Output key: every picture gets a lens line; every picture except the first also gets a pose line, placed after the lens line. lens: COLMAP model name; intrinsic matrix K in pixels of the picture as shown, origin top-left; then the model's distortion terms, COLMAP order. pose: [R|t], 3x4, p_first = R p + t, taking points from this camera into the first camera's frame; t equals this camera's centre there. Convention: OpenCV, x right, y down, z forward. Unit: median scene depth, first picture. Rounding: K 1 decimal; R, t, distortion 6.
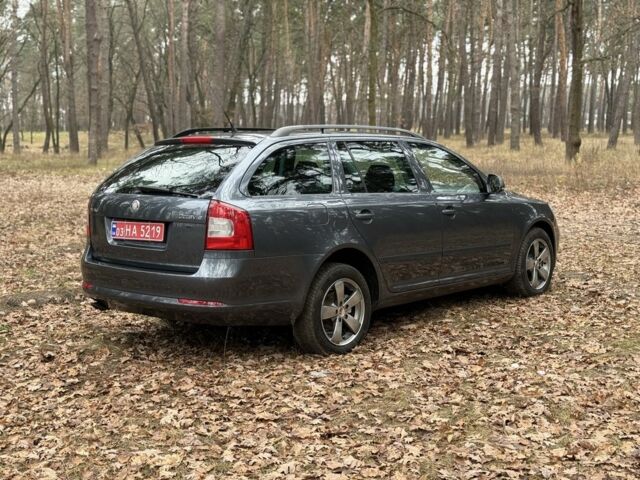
lens RADIAL K [[906.0, 0, 320.0], [0, 906.0, 240.0], [0, 0, 1]] dist [0.131556, -0.114103]
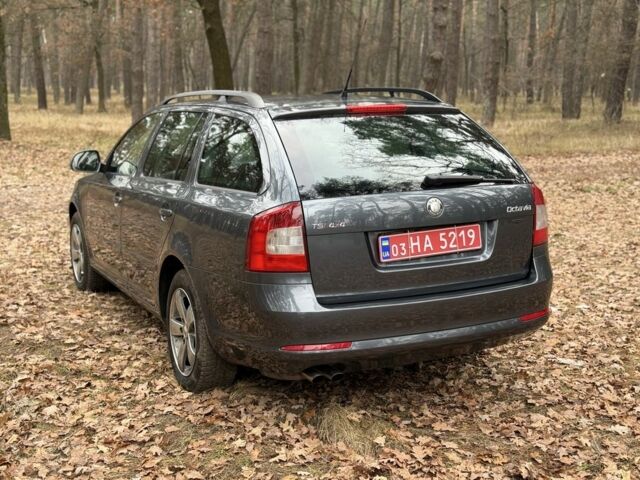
lens RADIAL K [[906.0, 0, 320.0], [0, 906.0, 240.0], [0, 0, 1]] dist [0.131556, -0.114103]
pose [[0.417611, -0.153446, 0.895575, -0.827605], [0.116818, 0.986524, 0.114556, -0.097659], [-0.901085, 0.056779, 0.429909, 0.759495]]
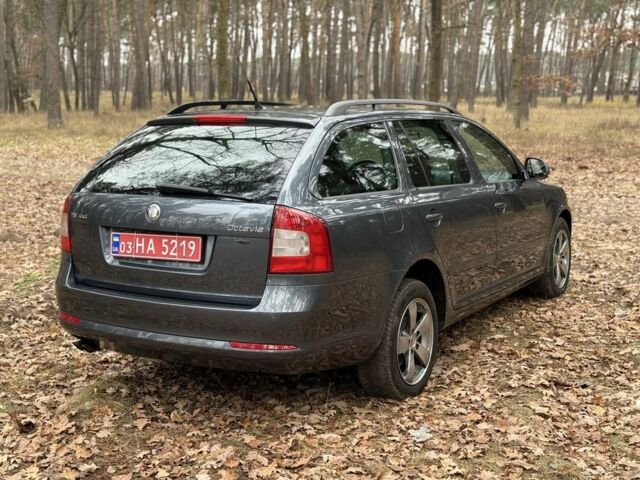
lens RADIAL K [[906.0, 0, 320.0], [0, 906.0, 240.0], [0, 0, 1]] dist [0.131556, -0.114103]
pose [[0.980988, -0.024679, 0.192494, -0.205703], [0.017220, 0.999038, 0.040327, -0.041057], [-0.193304, -0.036245, 0.980469, 0.257244]]
